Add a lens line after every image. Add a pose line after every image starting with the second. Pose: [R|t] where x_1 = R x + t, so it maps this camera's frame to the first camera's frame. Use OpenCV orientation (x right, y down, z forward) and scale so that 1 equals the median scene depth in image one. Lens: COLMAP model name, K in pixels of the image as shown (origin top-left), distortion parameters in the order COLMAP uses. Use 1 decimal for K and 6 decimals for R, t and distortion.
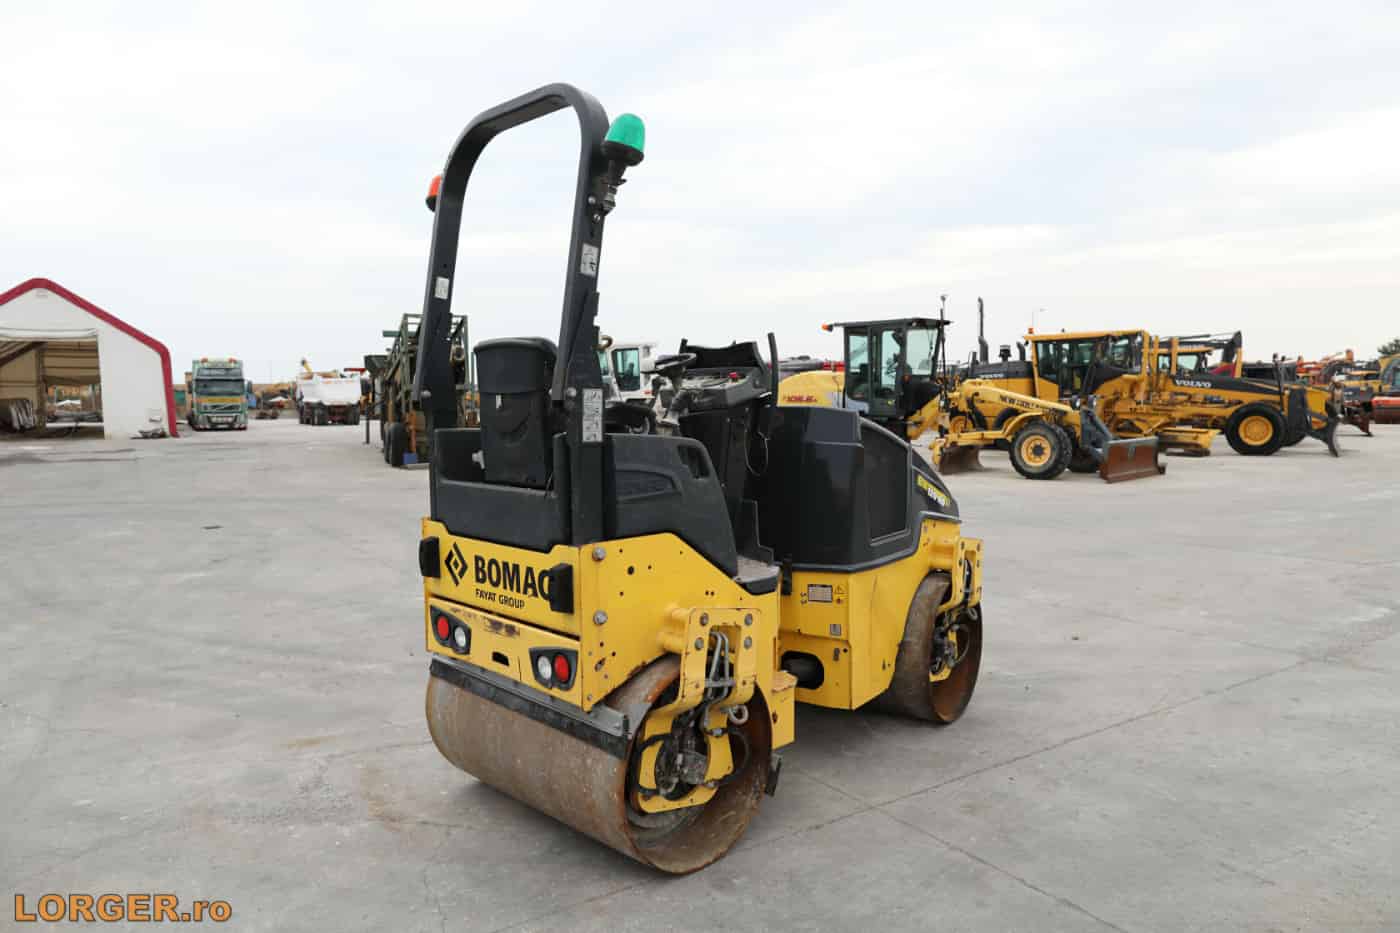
lens RADIAL K [[972.4, 0, 698.8], [0, 972.4, 481.6], [0, 0, 1]] dist [-0.001246, 0.001706]
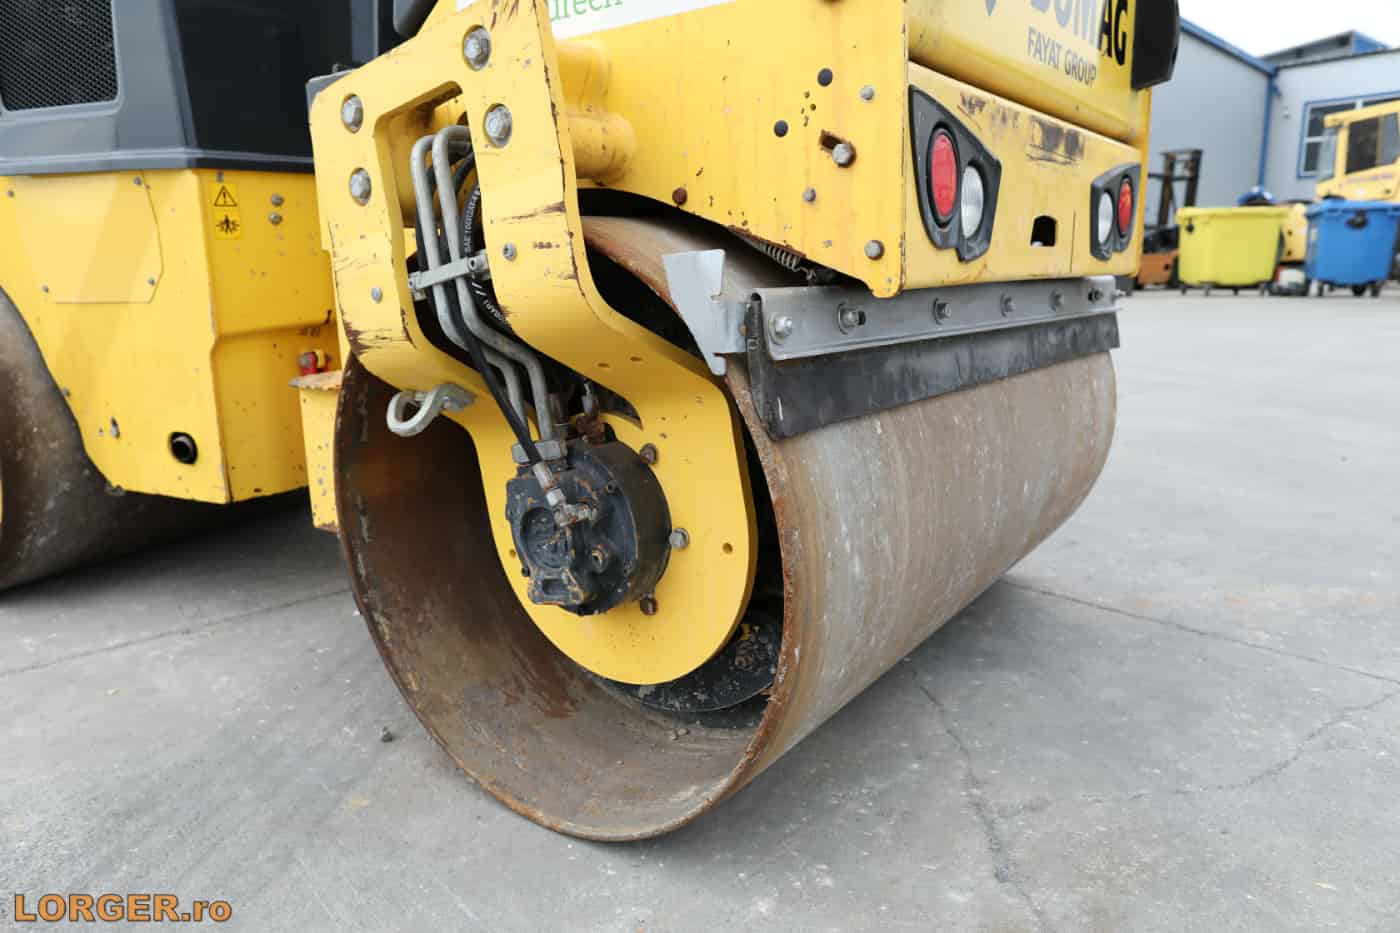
lens RADIAL K [[949.9, 0, 700.0], [0, 949.9, 466.5], [0, 0, 1]] dist [-0.005981, -0.000717]
pose [[-0.200324, -0.177491, 0.963518, -0.550415], [0.108043, 0.973452, 0.201784, 0.182484], [-0.973754, 0.144524, -0.175829, 1.210838]]
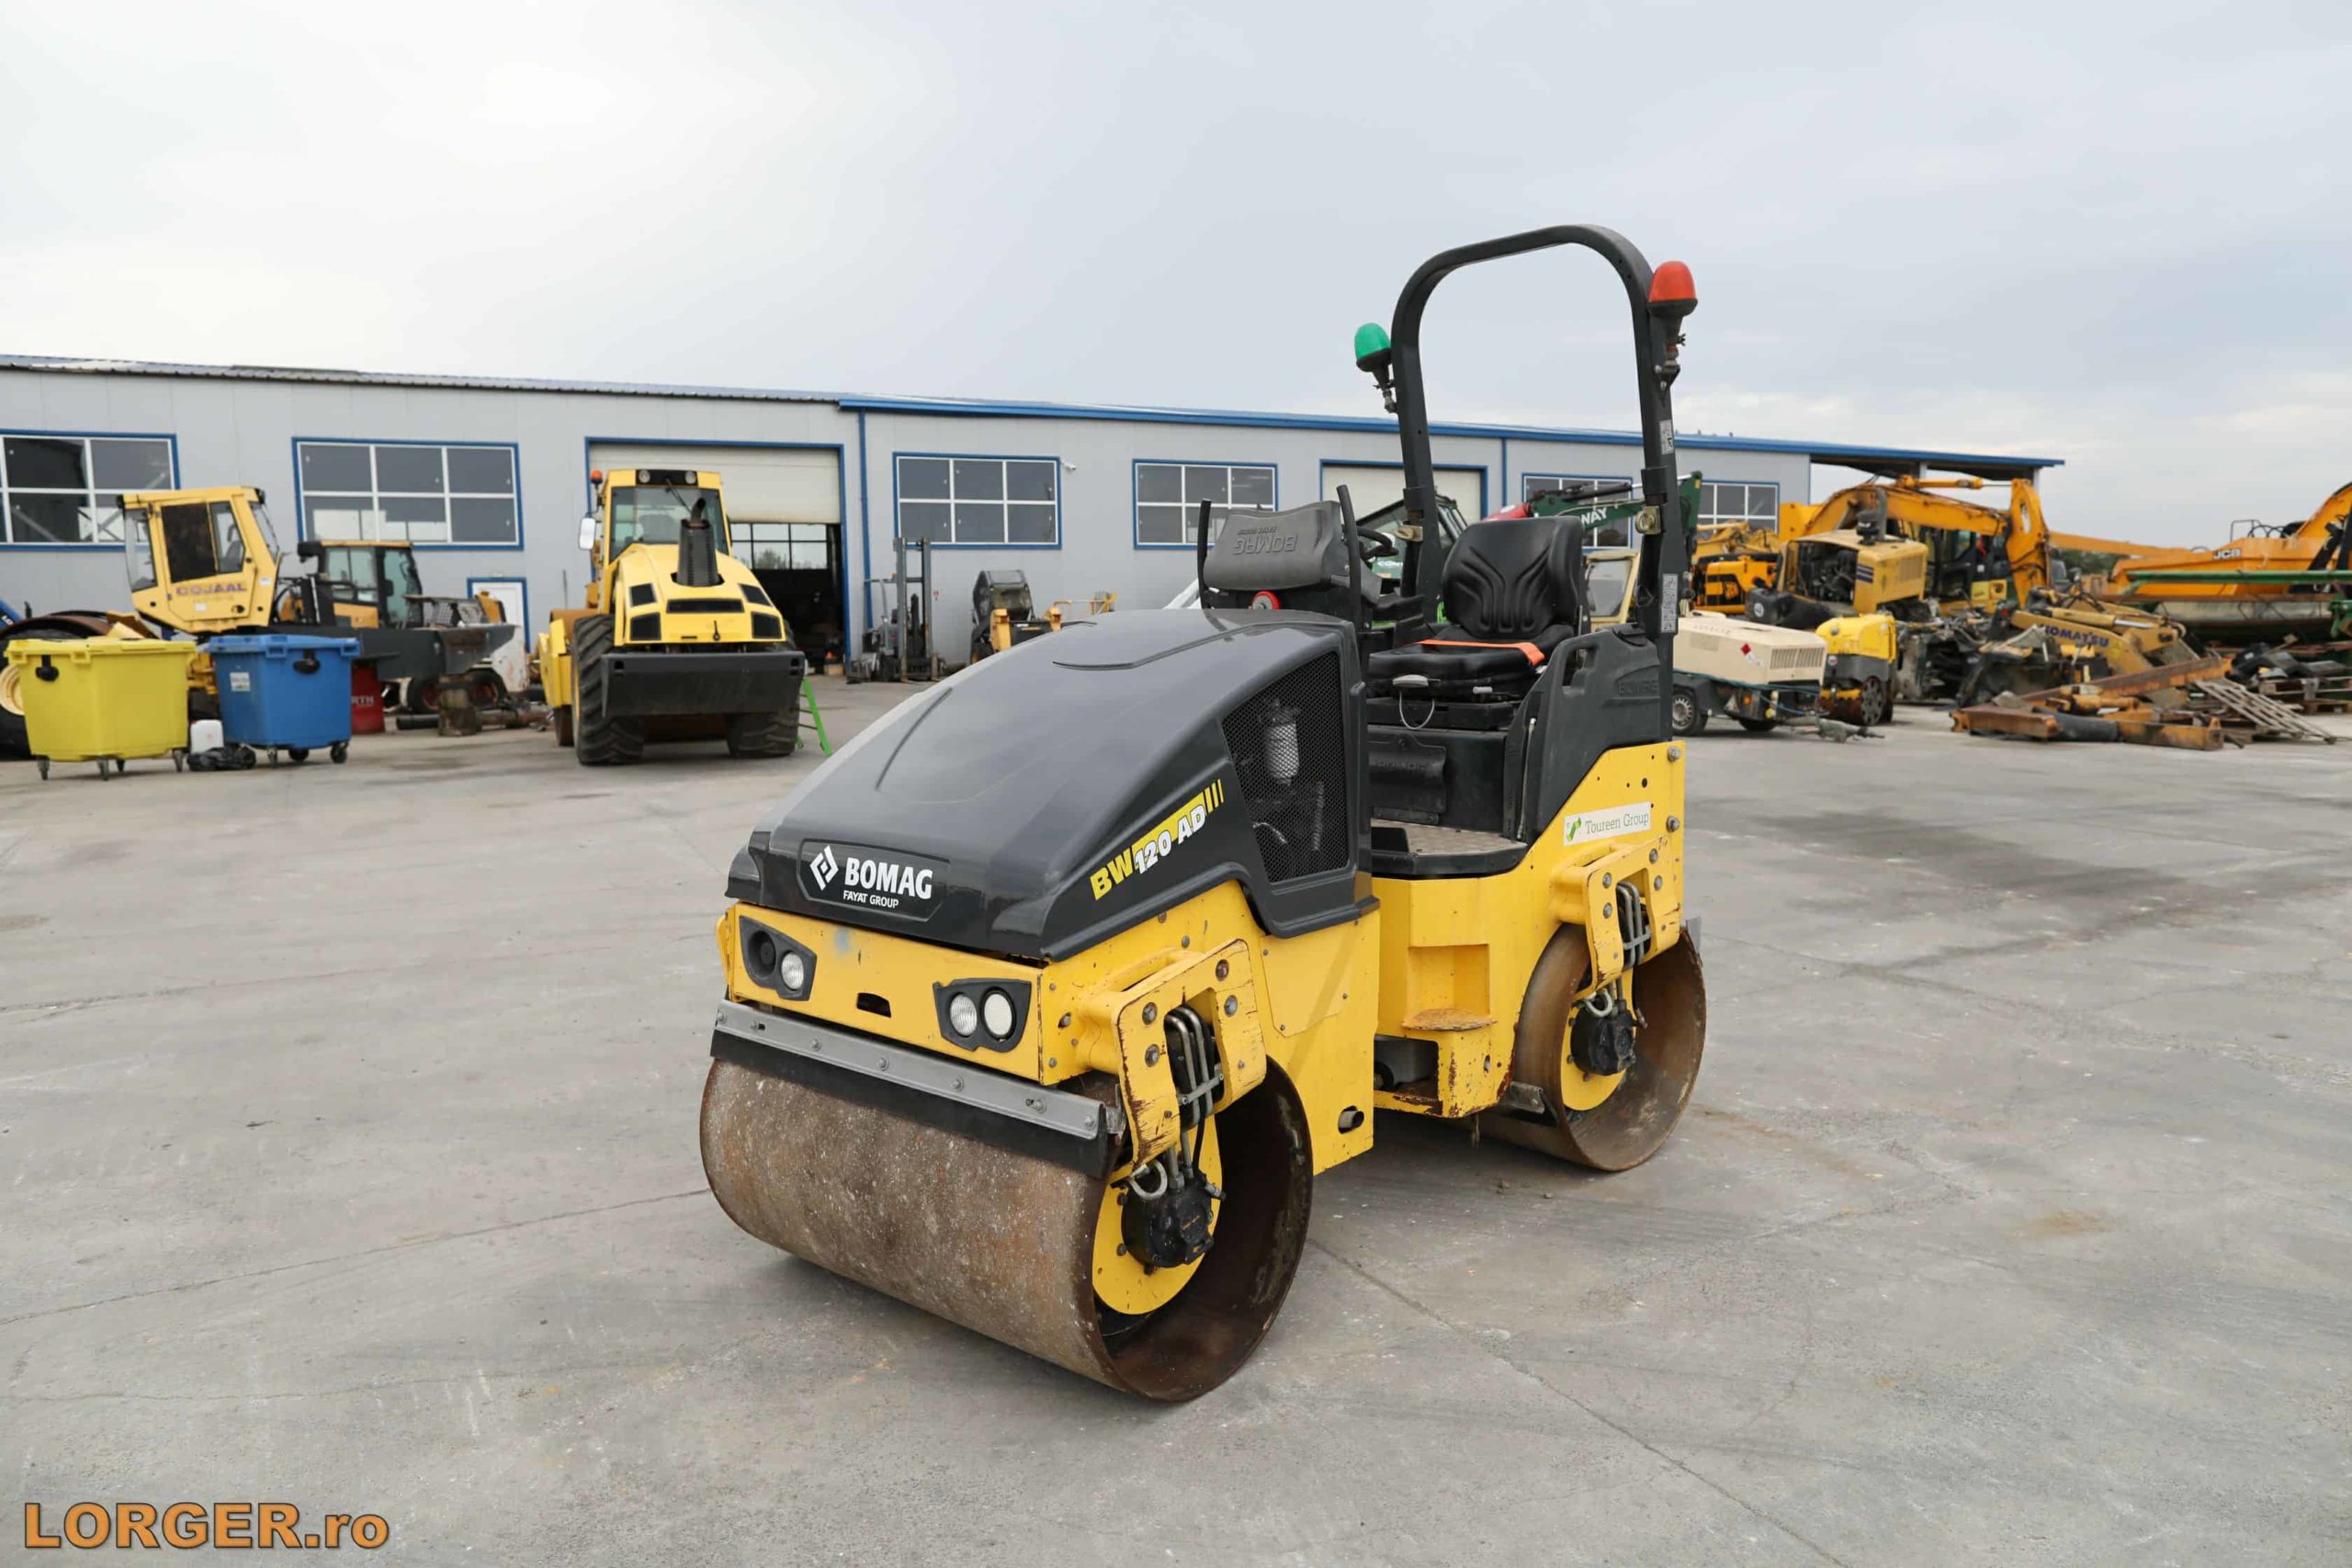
lens RADIAL K [[1633.5, 0, 1174.0], [0, 1633.5, 809.4], [0, 0, 1]] dist [-0.001246, 0.001706]
pose [[-0.999693, 0.024277, -0.004993, 0.134636], [0.022677, 0.977215, 0.211039, -0.205114], [0.010003, 0.210861, -0.977465, 2.461466]]
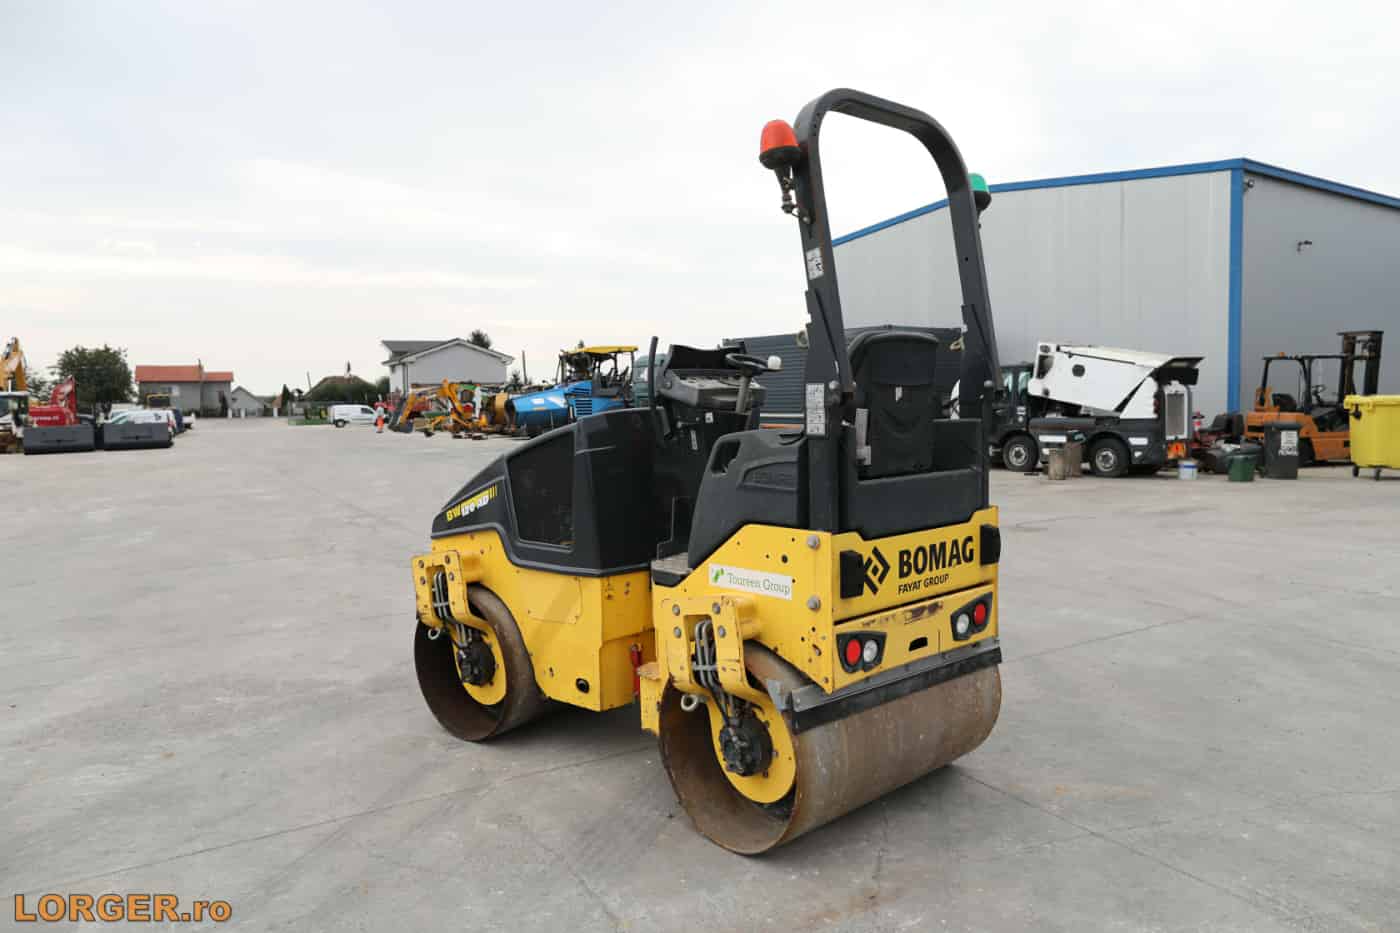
lens RADIAL K [[986.7, 0, 694.3], [0, 986.7, 473.6], [0, 0, 1]] dist [-0.014805, -0.001036]
pose [[0.013153, -0.069990, 0.997461, -1.230565], [0.108130, 0.991797, 0.068167, -0.091919], [-0.994050, 0.106958, 0.020613, 1.195463]]
